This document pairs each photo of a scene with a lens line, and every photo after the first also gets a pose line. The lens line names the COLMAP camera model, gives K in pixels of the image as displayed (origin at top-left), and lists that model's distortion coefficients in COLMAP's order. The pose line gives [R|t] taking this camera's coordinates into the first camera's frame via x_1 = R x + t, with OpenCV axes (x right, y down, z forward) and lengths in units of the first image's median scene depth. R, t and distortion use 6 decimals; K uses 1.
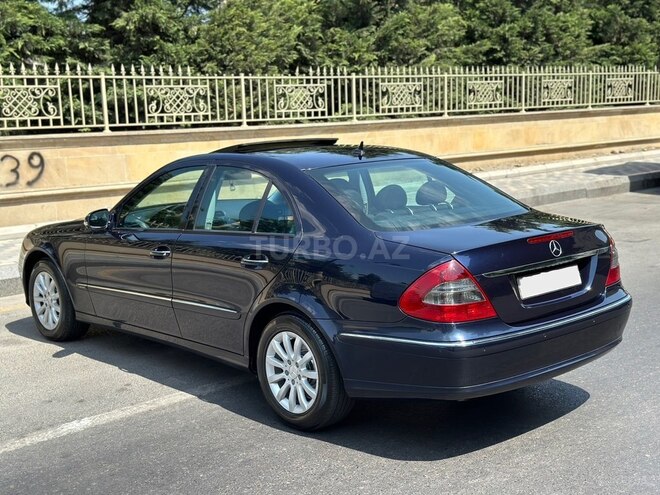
lens RADIAL K [[832.4, 0, 317.5], [0, 832.4, 231.0], [0, 0, 1]] dist [0.123858, -0.002568]
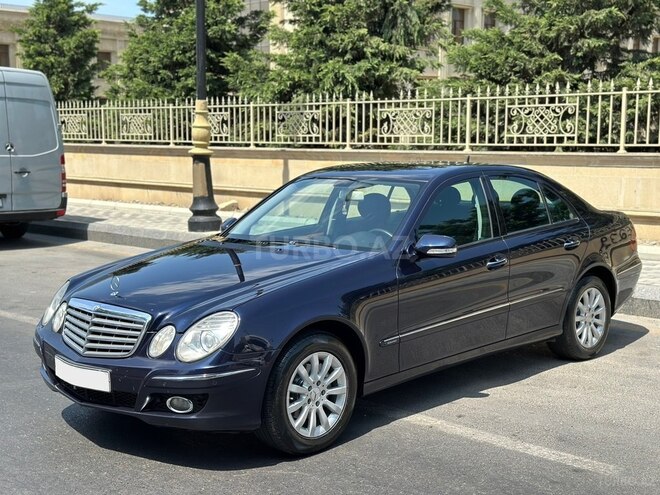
lens RADIAL K [[872.5, 0, 330.0], [0, 872.5, 247.5], [0, 0, 1]] dist [0.129972, -0.044713]
pose [[0.163242, 0.160752, -0.973402, 1.045879], [-0.150355, 0.979165, 0.136489, -0.156987], [0.975062, 0.124075, 0.184011, 0.822537]]
